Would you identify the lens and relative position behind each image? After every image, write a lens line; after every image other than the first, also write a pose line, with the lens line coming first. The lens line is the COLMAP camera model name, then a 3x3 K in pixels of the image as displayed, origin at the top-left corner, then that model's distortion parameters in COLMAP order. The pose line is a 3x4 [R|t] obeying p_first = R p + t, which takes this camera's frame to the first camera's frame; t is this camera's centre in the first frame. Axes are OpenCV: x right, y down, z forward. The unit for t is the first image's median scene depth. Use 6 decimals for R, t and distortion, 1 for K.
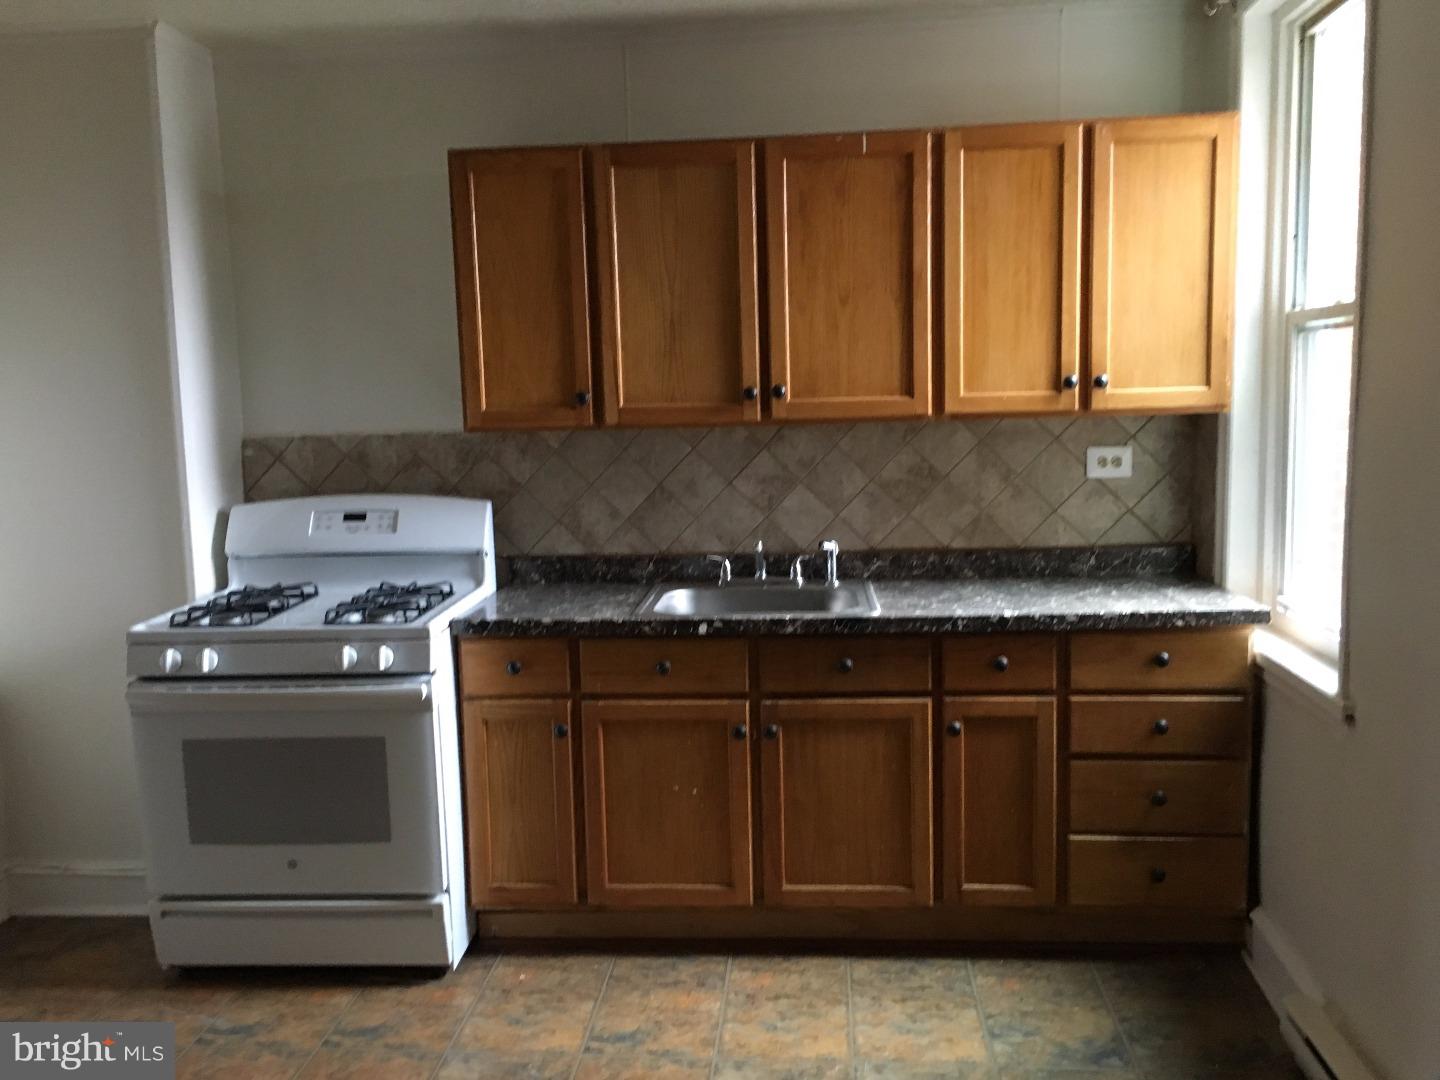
lens RADIAL K [[1180.2, 0, 712.5], [0, 1180.2, 558.3], [0, 0, 1]] dist [0.082199, -0.119641]
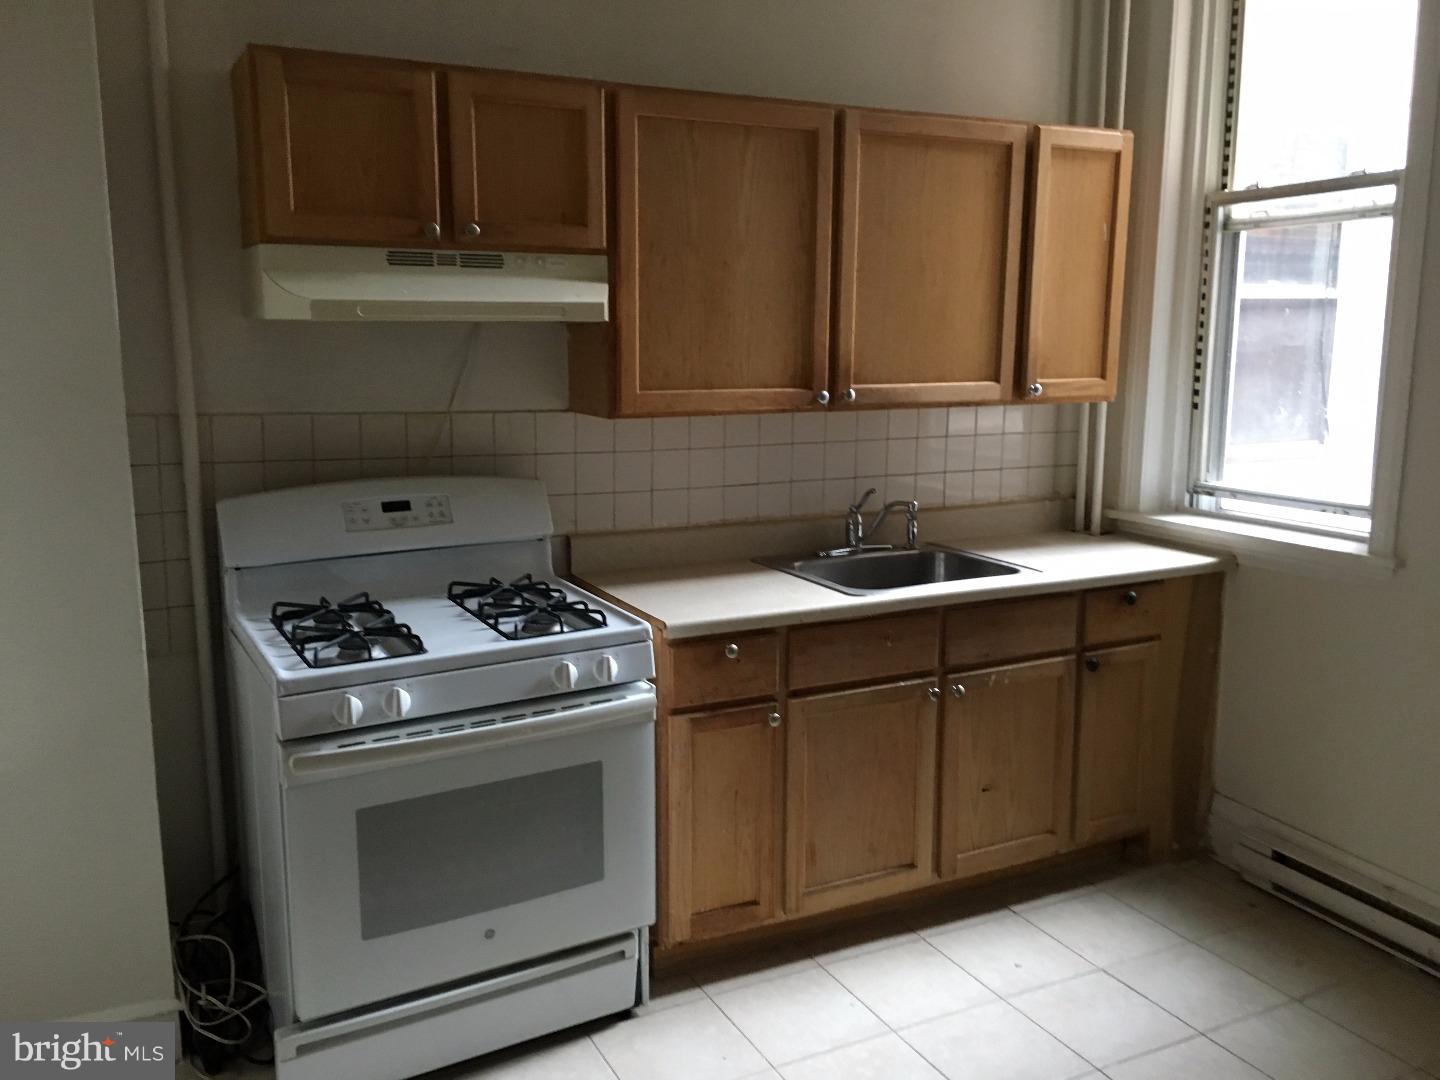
lens RADIAL K [[1180.2, 0, 712.5], [0, 1180.2, 558.3], [0, 0, 1]] dist [0.082199, -0.119641]
pose [[0.830808, -0.056524, 0.553682, -0.659989], [0.044445, 0.998390, 0.035233, -0.021356], [-0.554782, -0.004663, 0.831983, 0.241877]]
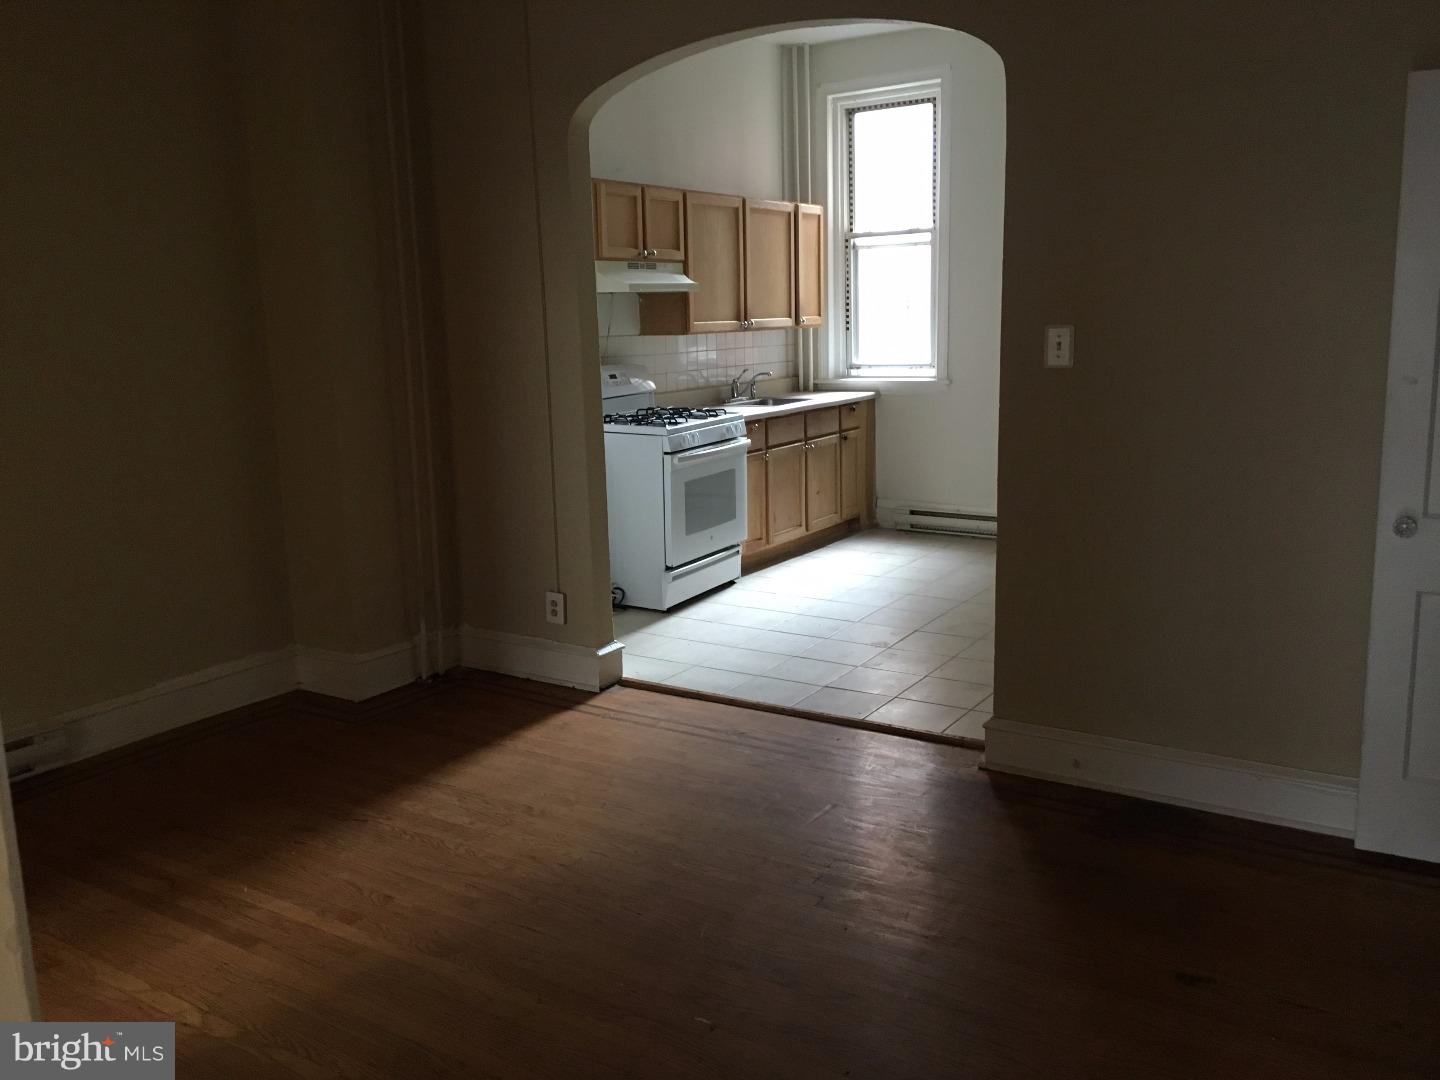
lens RADIAL K [[1180.2, 0, 712.5], [0, 1180.2, 558.3], [0, 0, 1]] dist [0.082199, -0.119641]
pose [[0.431426, -0.149555, 0.889665, -2.165027], [0.140109, 0.985305, 0.097688, 0.095263], [-0.891202, 0.082505, 0.446041, 0.101578]]
